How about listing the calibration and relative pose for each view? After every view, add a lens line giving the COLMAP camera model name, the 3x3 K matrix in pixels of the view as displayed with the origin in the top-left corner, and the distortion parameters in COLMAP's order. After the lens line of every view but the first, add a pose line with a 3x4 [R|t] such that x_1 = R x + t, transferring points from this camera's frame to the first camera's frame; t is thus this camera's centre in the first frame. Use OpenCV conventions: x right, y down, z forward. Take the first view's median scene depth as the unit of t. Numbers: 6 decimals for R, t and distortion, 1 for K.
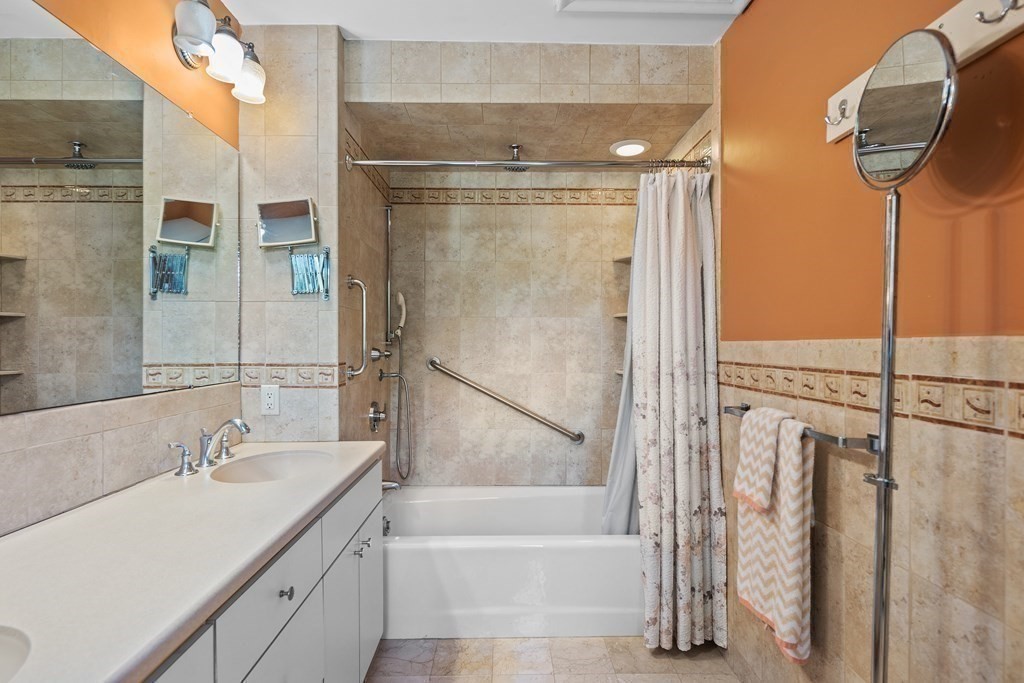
lens RADIAL K [[496.5, 0, 512.0], [0, 496.5, 341.5], [0, 0, 1]] dist [0.003643, -0.000199]
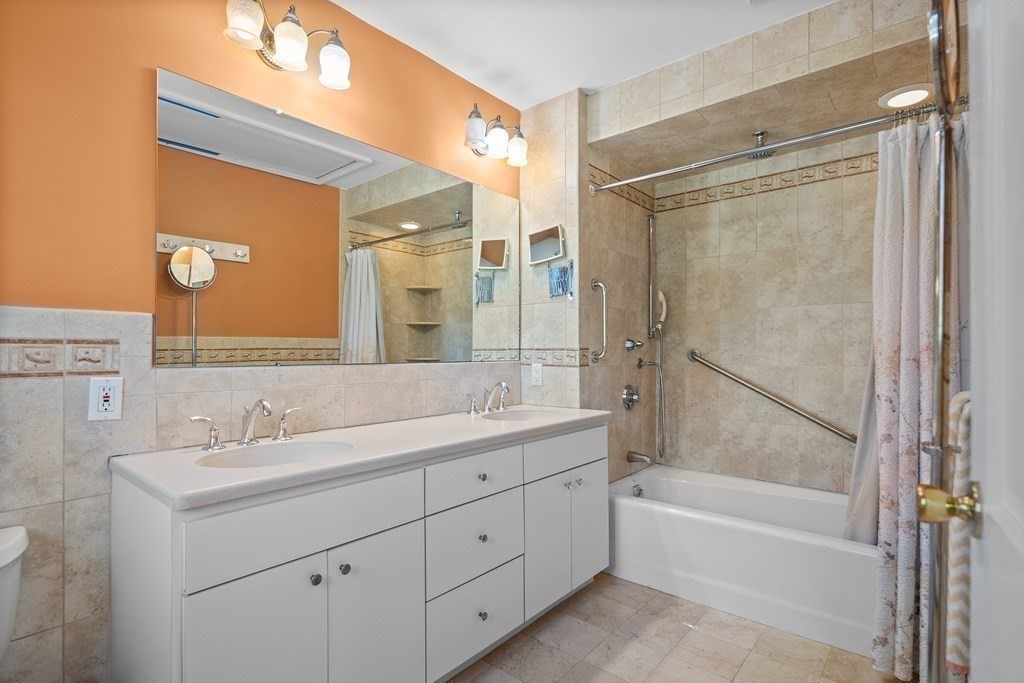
lens RADIAL K [[496.5, 0, 512.0], [0, 496.5, 341.5], [0, 0, 1]] dist [0.003643, -0.000199]
pose [[0.755657, -0.013024, -0.654838, 0.252648], [0.003272, 0.999865, -0.016111, 0.032638], [0.654960, 0.010031, 0.755597, -0.061379]]
